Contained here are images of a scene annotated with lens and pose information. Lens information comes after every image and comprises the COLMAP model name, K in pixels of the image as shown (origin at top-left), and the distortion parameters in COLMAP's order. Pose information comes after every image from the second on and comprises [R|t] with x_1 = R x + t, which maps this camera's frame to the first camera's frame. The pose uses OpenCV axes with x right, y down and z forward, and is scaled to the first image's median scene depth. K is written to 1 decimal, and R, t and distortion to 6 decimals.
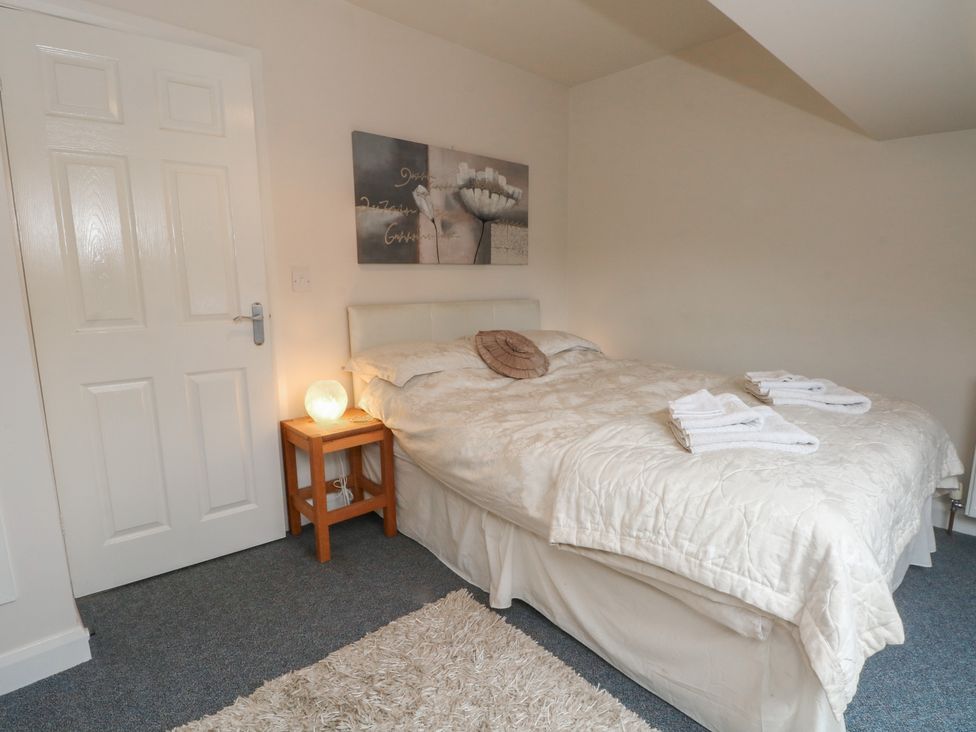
lens RADIAL K [[511.8, 0, 490.1], [0, 511.8, 369.3], [0, 0, 1]] dist [0.002598, -0.014793]
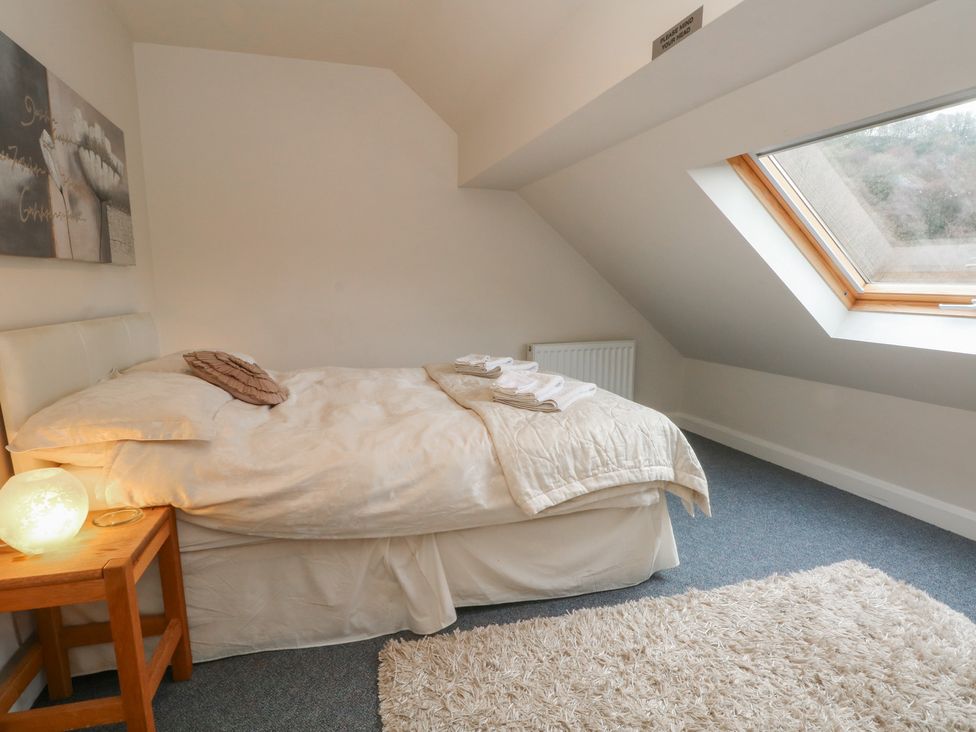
lens RADIAL K [[511.8, 0, 490.1], [0, 511.8, 369.3], [0, 0, 1]] dist [0.002598, -0.014793]
pose [[0.453212, -0.138563, 0.880567, -0.788904], [0.155227, 0.985020, 0.075107, -0.069700], [-0.877783, 0.102649, 0.467932, 0.473476]]
